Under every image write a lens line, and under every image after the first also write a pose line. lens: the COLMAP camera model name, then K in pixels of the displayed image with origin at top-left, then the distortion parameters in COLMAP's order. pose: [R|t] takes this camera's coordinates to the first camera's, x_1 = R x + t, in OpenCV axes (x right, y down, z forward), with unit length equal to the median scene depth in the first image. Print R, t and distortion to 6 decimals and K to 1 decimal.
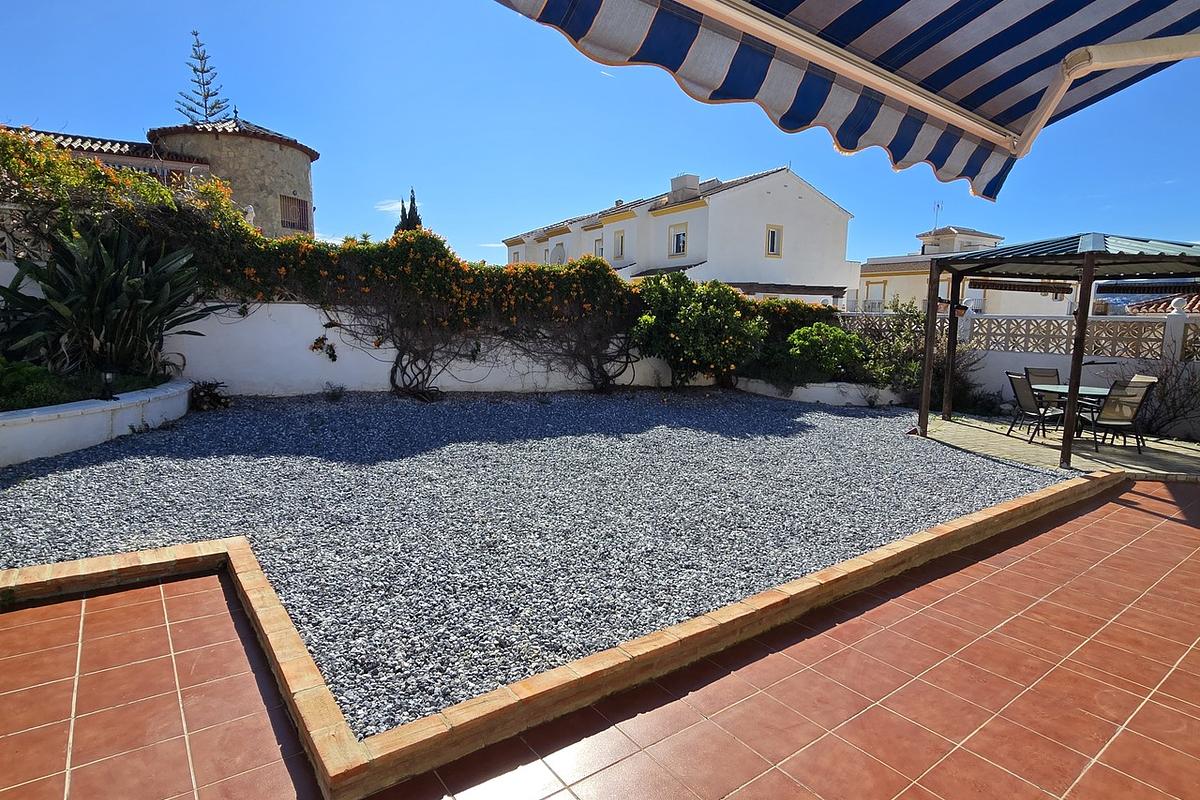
lens RADIAL K [[616.2, 0, 607.6], [0, 616.2, 394.1], [0, 0, 1]] dist [0.000041, 0.000490]
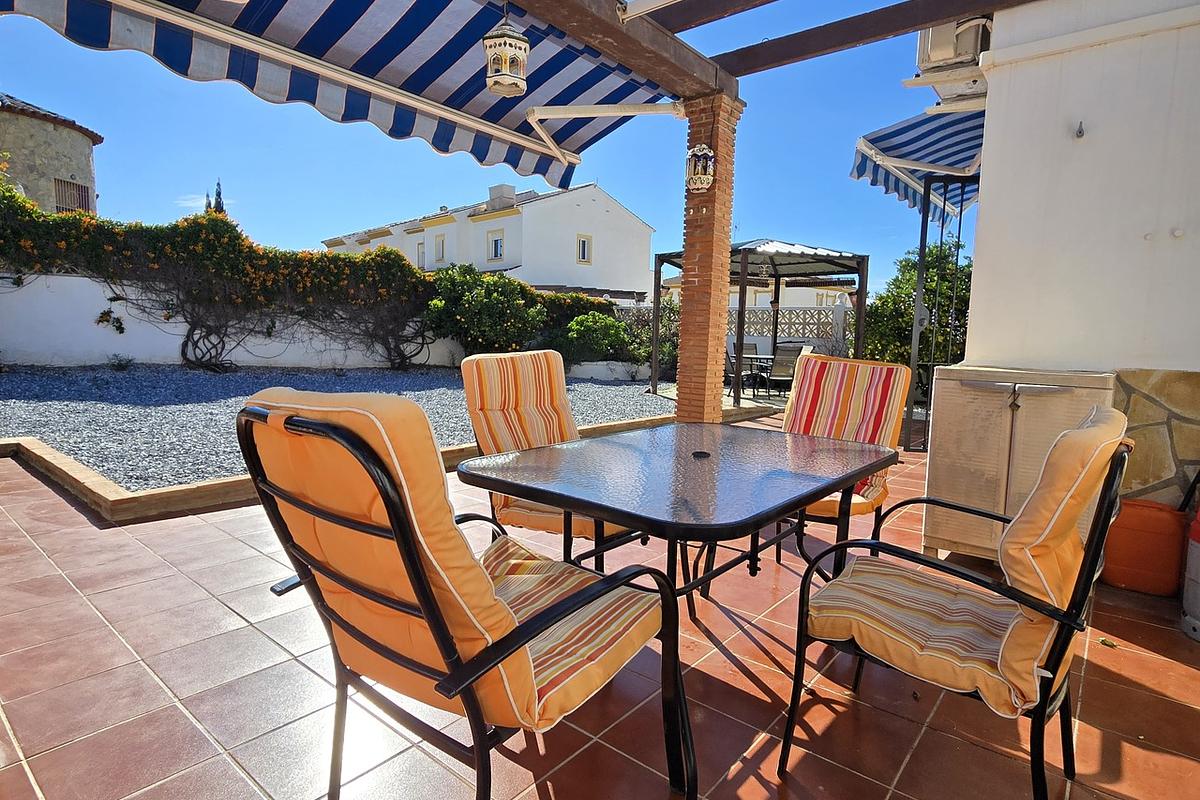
lens RADIAL K [[632.2, 0, 600.4], [0, 632.2, 395.4], [0, 0, 1]] dist [0.021596, -0.015731]
pose [[0.974654, -0.013971, 0.223280, 0.093713], [0.020022, 0.999490, -0.024860, 0.083344], [-0.222819, 0.028700, 0.974437, -0.200103]]
